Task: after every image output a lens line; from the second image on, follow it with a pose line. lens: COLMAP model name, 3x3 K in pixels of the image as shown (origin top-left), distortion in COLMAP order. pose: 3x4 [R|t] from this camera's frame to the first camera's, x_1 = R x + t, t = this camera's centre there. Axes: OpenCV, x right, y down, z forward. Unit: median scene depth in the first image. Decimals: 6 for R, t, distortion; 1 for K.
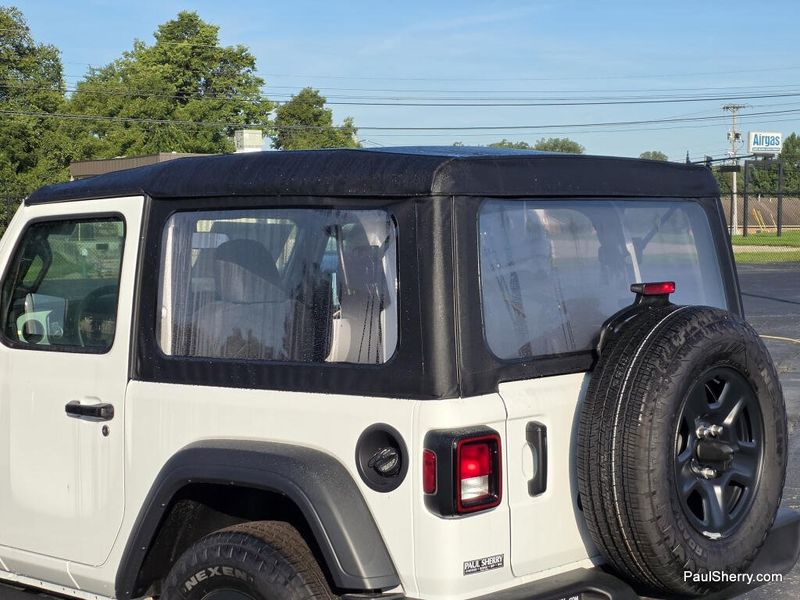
lens RADIAL K [[1742.9, 0, 474.4], [0, 1742.9, 300.0], [0, 0, 1]] dist [0.276959, -0.906046]
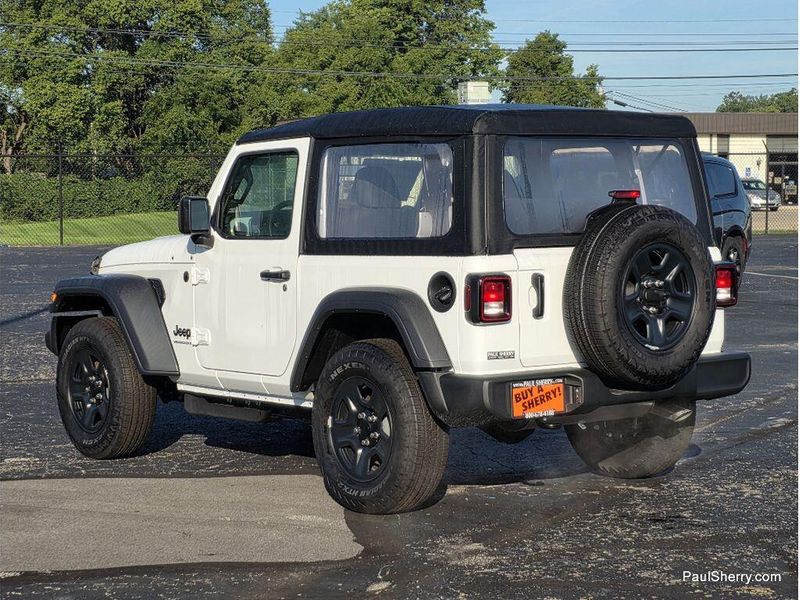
lens RADIAL K [[2296.1, 0, 400.0], [0, 2296.1, 300.0], [0, 0, 1]] dist [0.334062, -0.135489]
pose [[0.985121, 0.010727, -0.171529, 0.231674], [-0.010774, 0.999942, 0.000653, 0.079266], [0.171526, 0.001205, 0.985179, -0.951790]]
